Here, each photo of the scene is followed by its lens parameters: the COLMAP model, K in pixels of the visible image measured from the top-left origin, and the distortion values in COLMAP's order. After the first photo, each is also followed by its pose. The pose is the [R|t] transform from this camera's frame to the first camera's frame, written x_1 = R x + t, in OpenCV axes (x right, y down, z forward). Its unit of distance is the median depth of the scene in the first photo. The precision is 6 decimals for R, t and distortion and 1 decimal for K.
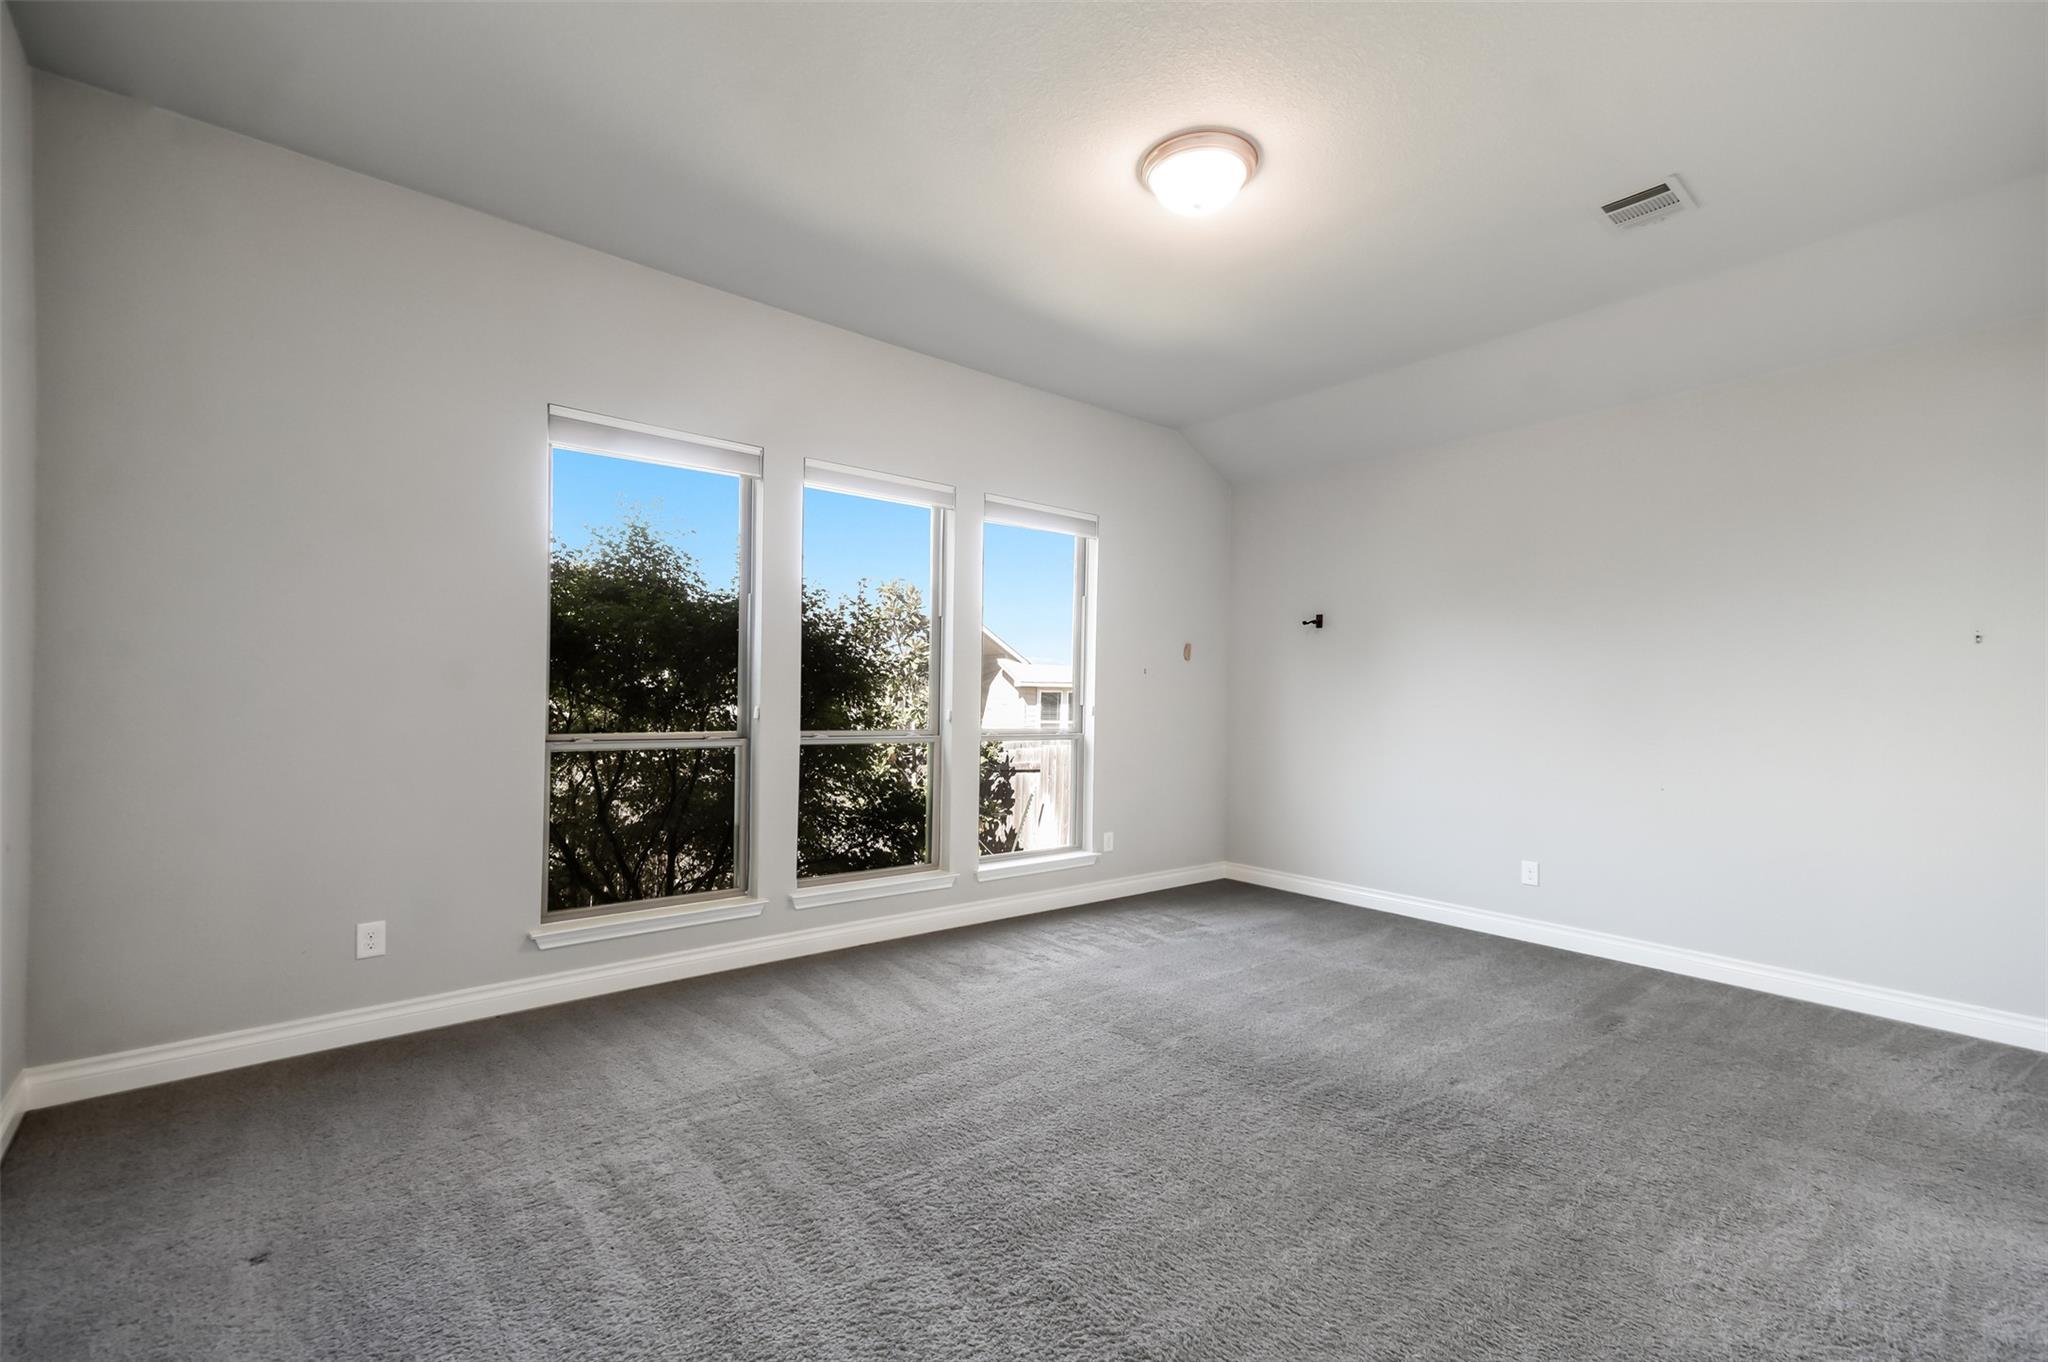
lens RADIAL K [[903.6, 0, 1024.0], [0, 903.6, 681.0], [0, 0, 1]] dist [0.000450, -0.000085]
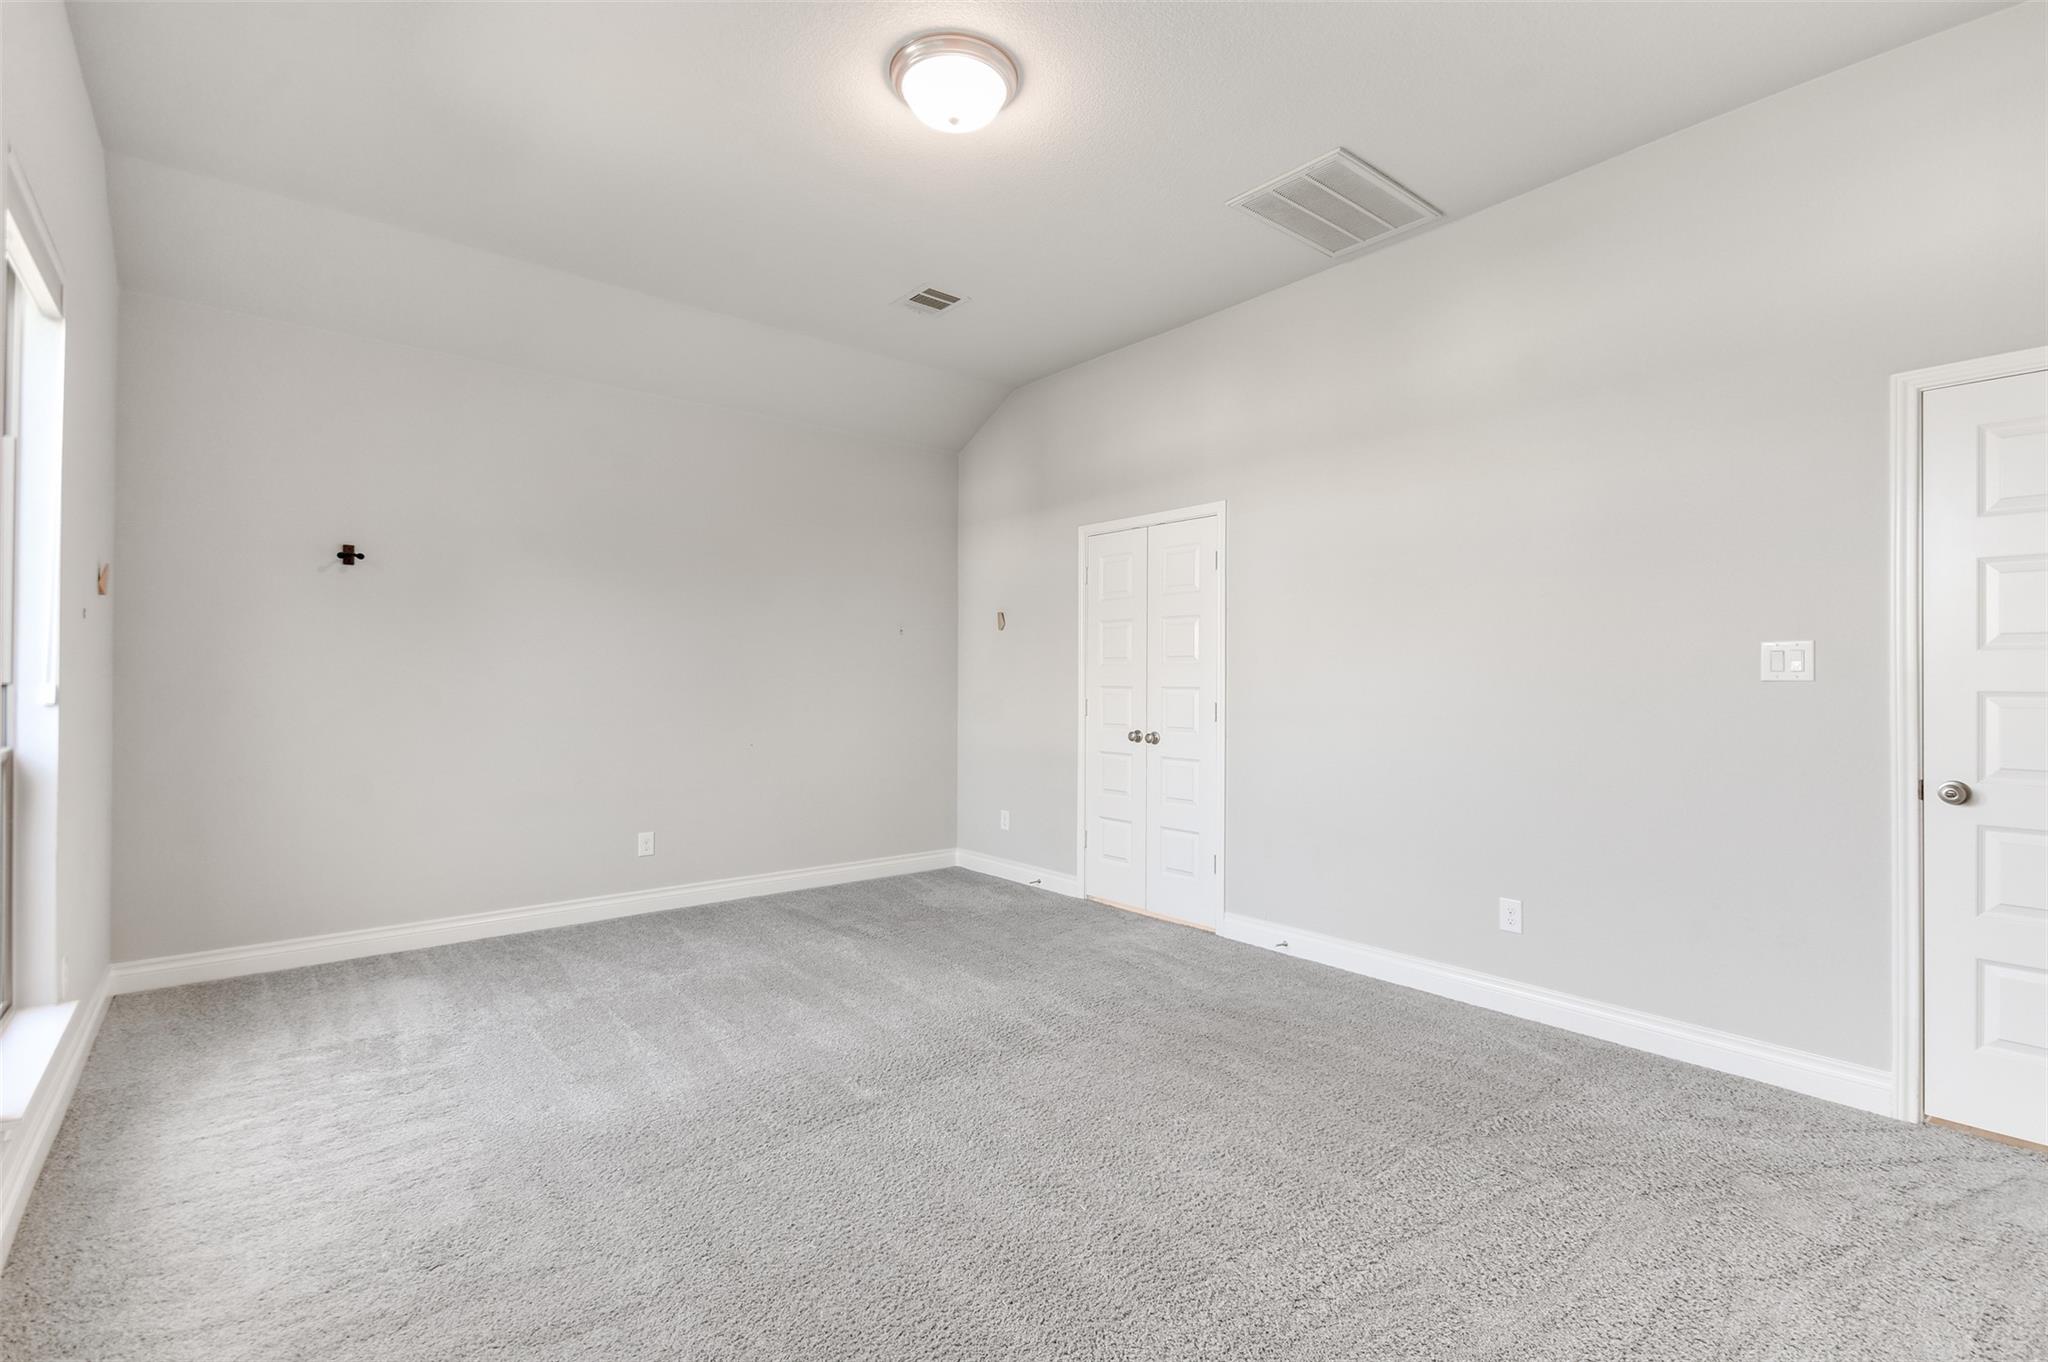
lens RADIAL K [[908.1, 0, 1033.3], [0, 908.1, 660.2], [0, 0, 1]] dist [-0.000967, -0.000468]
pose [[-0.020888, 0.007983, 0.999750, -0.538933], [-0.020895, 0.999746, -0.008420, 0.010738], [-0.999563, -0.021065, -0.020716, 0.713228]]
